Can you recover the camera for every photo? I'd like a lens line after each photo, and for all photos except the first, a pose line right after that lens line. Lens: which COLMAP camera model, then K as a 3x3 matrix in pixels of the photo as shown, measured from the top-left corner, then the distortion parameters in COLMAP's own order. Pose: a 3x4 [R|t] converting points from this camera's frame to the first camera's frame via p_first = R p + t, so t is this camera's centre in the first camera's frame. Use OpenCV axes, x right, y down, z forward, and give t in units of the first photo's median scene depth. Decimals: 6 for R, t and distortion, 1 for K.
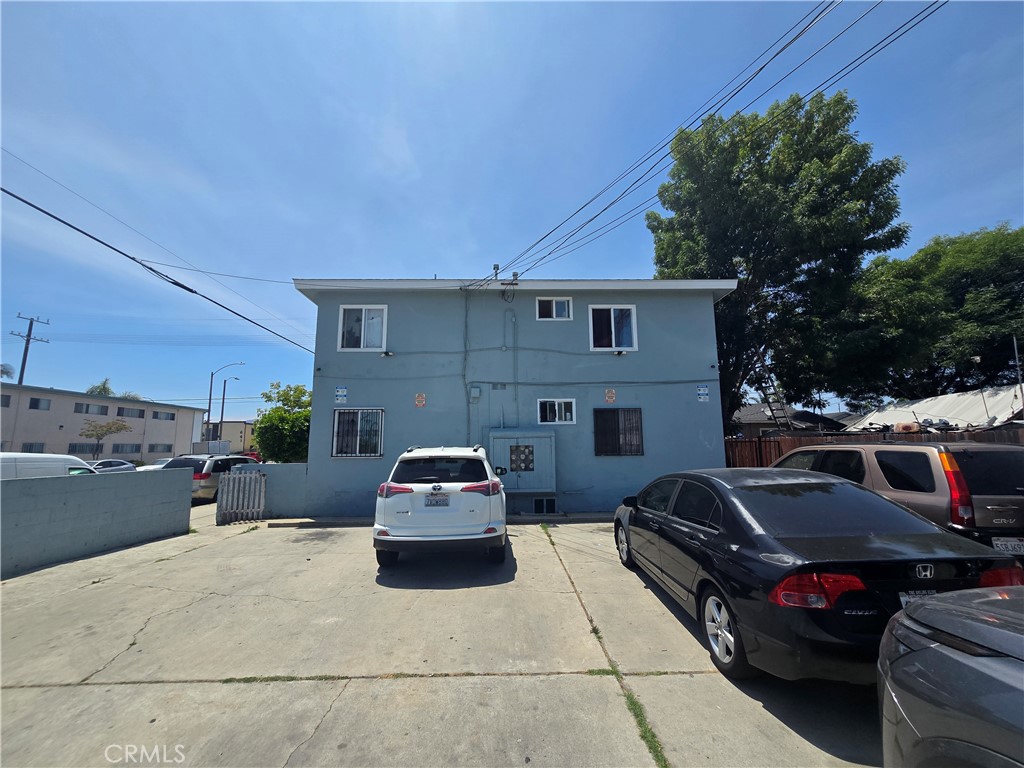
lens RADIAL K [[411.6, 0, 513.0], [0, 411.6, 373.1], [0, 0, 1]] dist [0.006484, 0.001019]
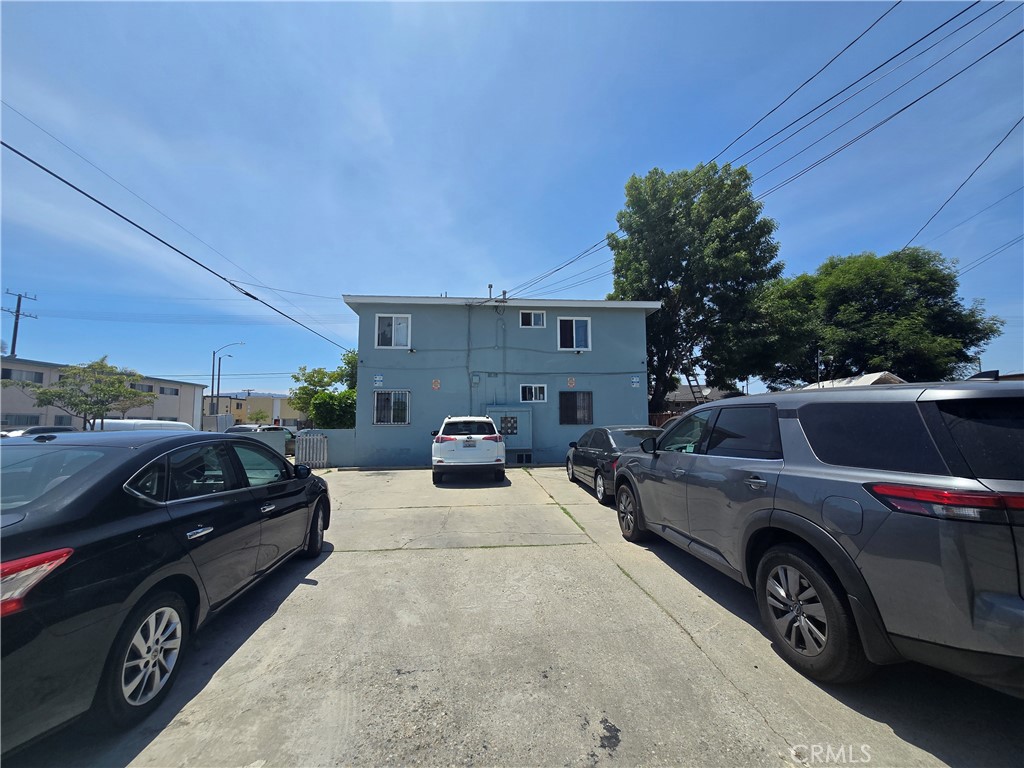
lens RADIAL K [[411.6, 0, 509.2], [0, 411.6, 390.8], [0, 0, 1]] dist [0.006484, 0.001019]
pose [[0.998521, 0.007534, 0.053851, -0.051741], [-0.012907, 0.994891, 0.100130, -0.055334], [-0.052822, -0.100677, 0.993516, -0.391178]]
